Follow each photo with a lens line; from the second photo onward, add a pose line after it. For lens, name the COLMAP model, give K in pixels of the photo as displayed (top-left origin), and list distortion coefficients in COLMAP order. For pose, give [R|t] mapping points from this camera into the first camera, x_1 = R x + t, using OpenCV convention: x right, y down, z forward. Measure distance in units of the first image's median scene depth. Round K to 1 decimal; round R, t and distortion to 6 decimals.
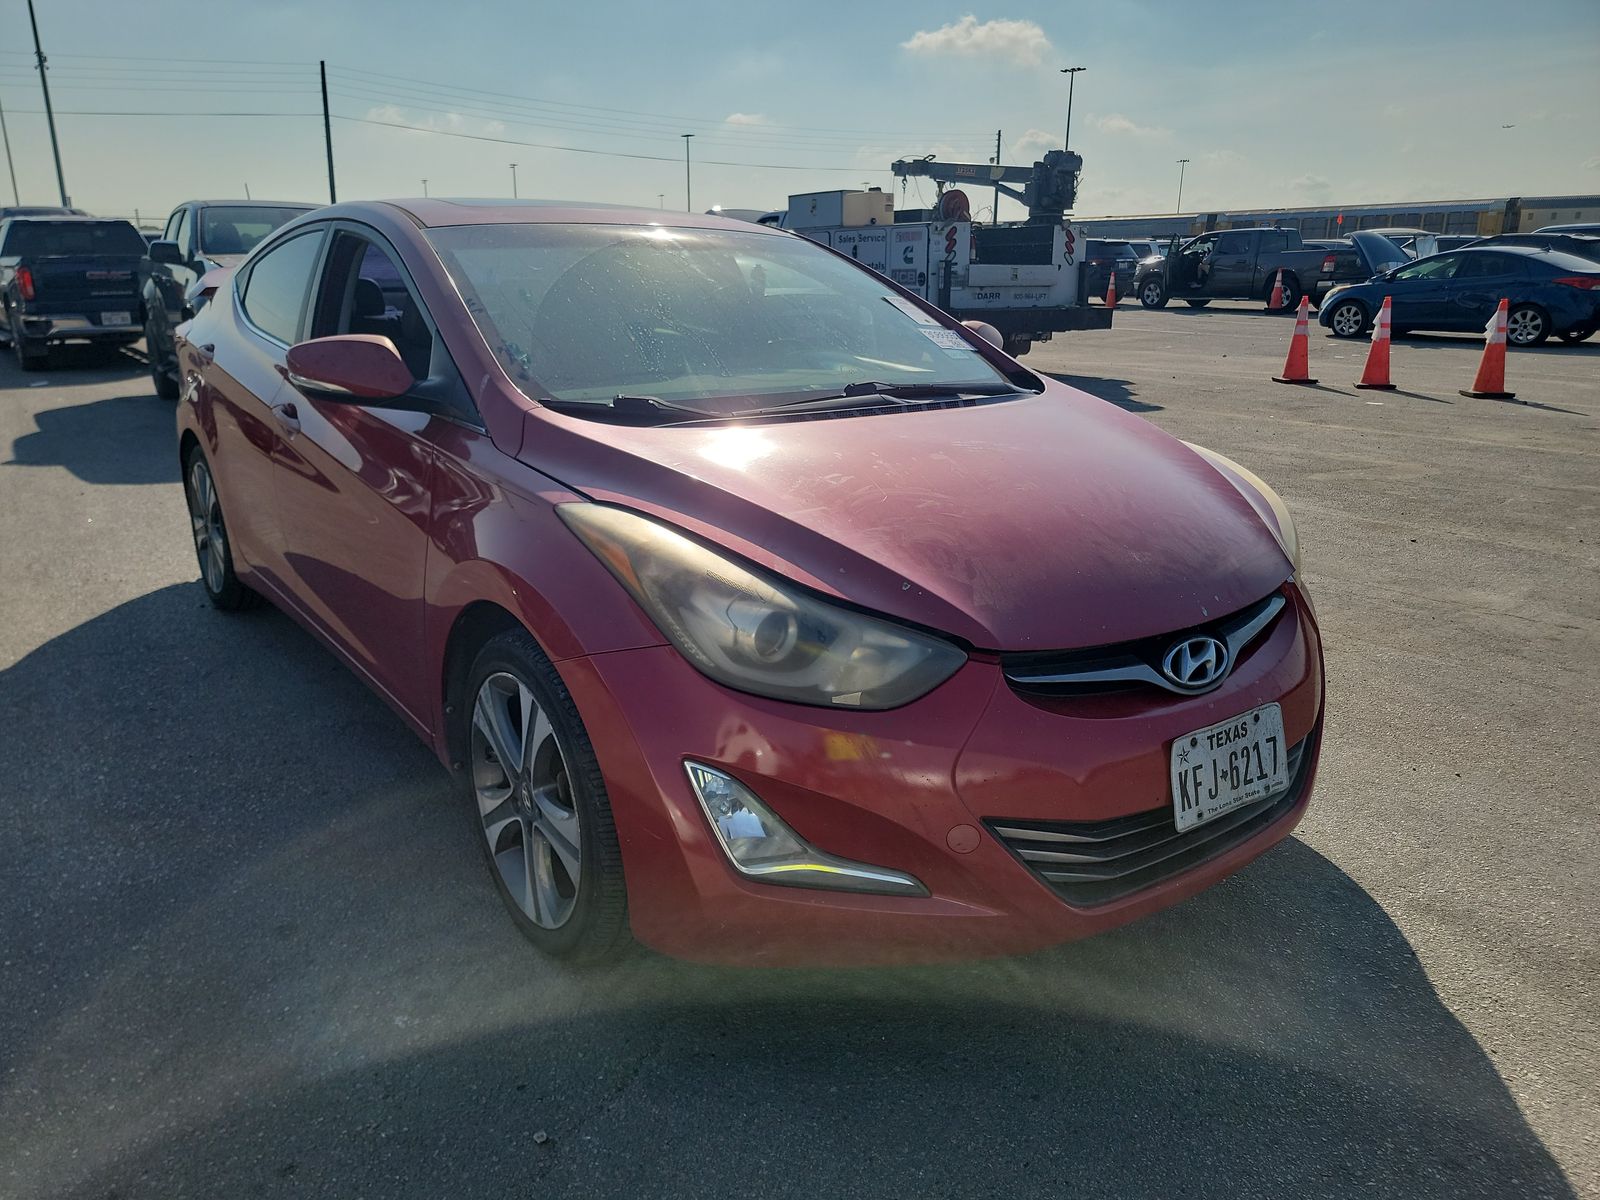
lens RADIAL K [[1133.9, 0, 800.0], [0, 1133.9, 600.0], [0, 0, 1]] dist [0.042809, -0.004021]
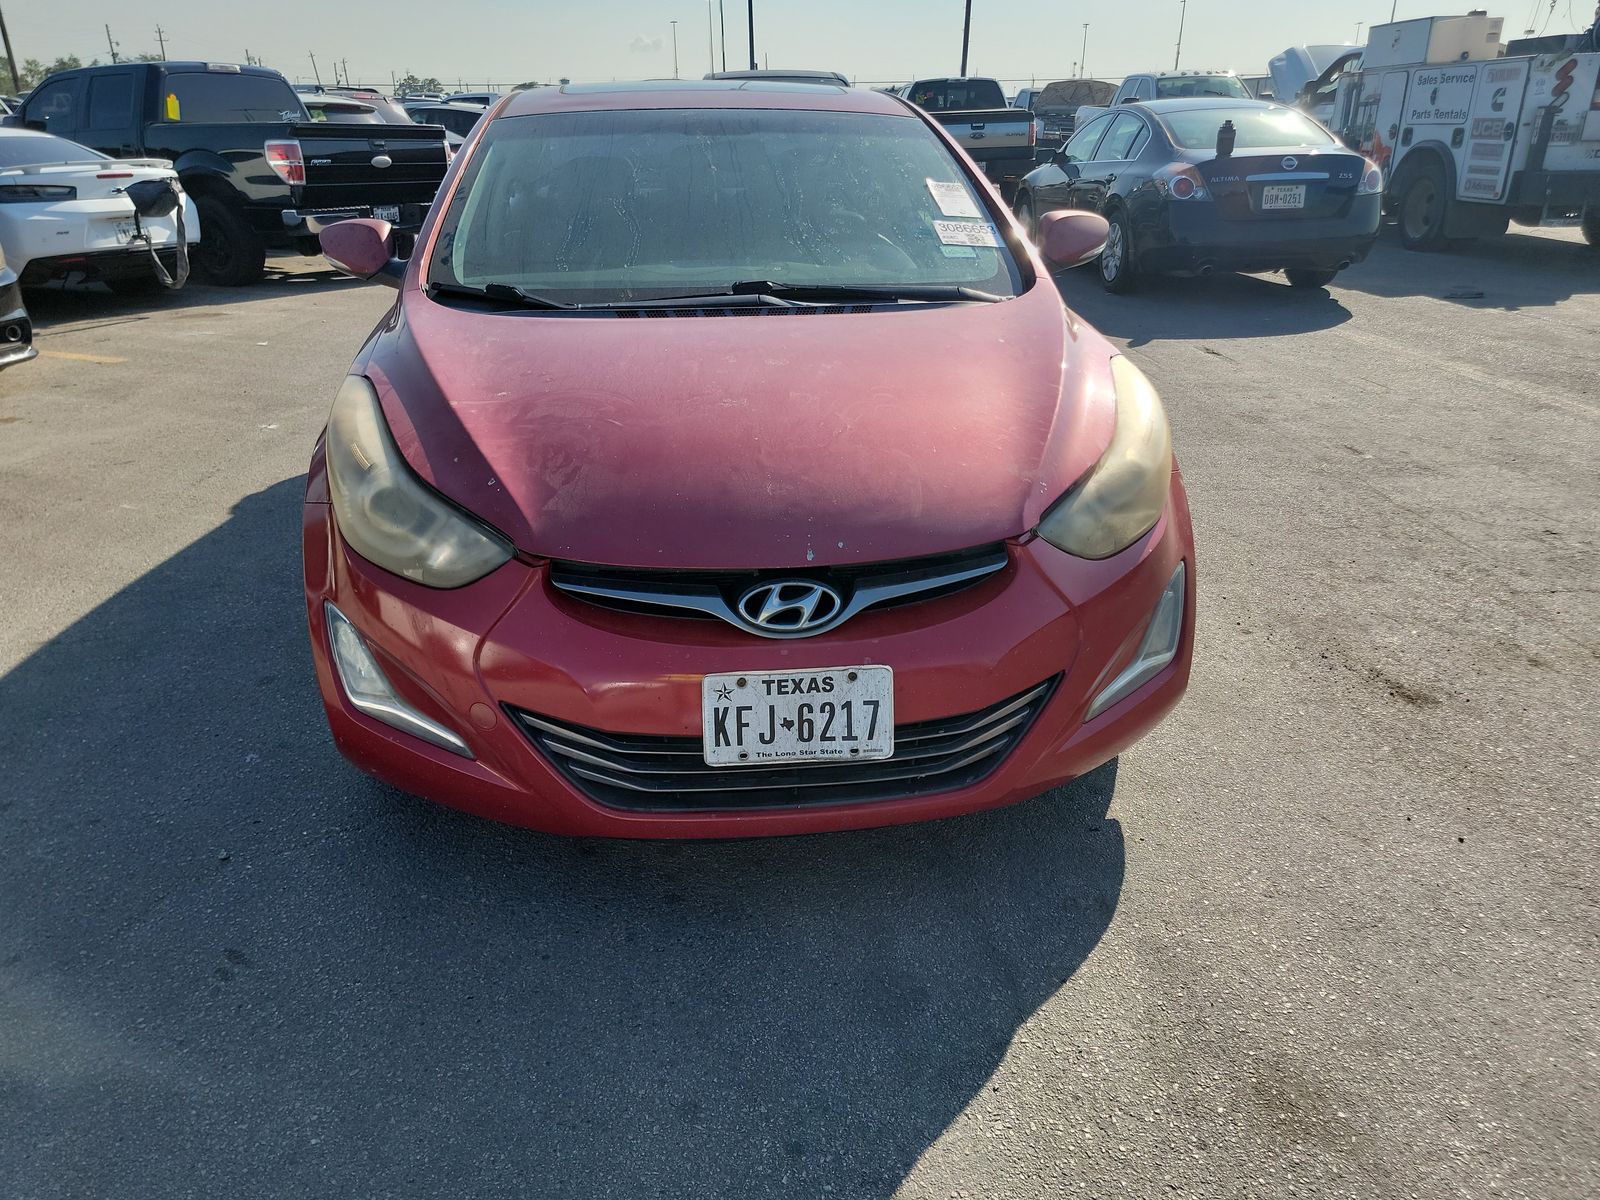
lens RADIAL K [[1171.4, 0, 800.0], [0, 1171.4, 600.0], [0, 0, 1]] dist [0.046900, -0.022676]
pose [[0.863239, 0.184570, -0.469843, 0.804116], [-0.133290, 0.981067, 0.140503, -0.087948], [0.486880, -0.058663, 0.871497, 0.143048]]
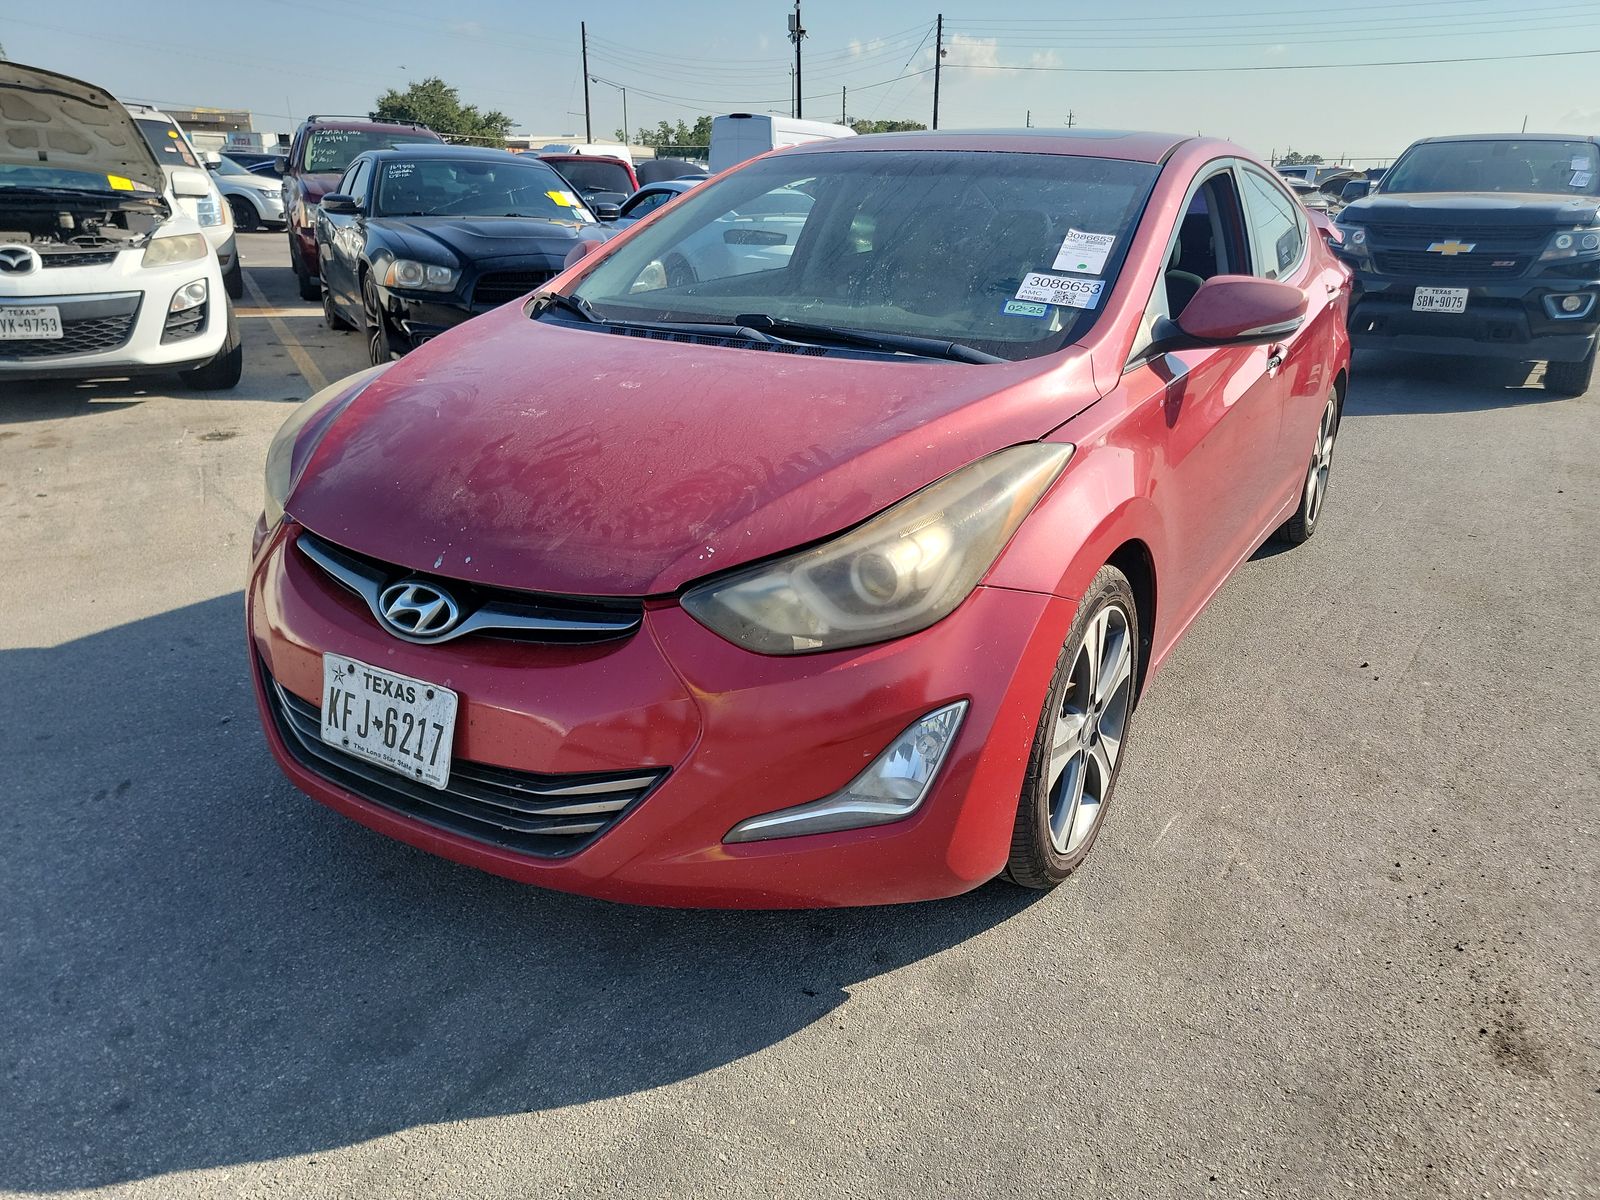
lens RADIAL K [[1162.0, 0, 861.2], [0, 1162.0, 615.7], [0, 0, 1]] dist [0.034902, -0.007851]
pose [[0.391054, 0.320607, -0.862721, 1.301733], [-0.282452, 0.933939, 0.219043, -0.249900], [0.875955, 0.158020, 0.455777, 0.869848]]
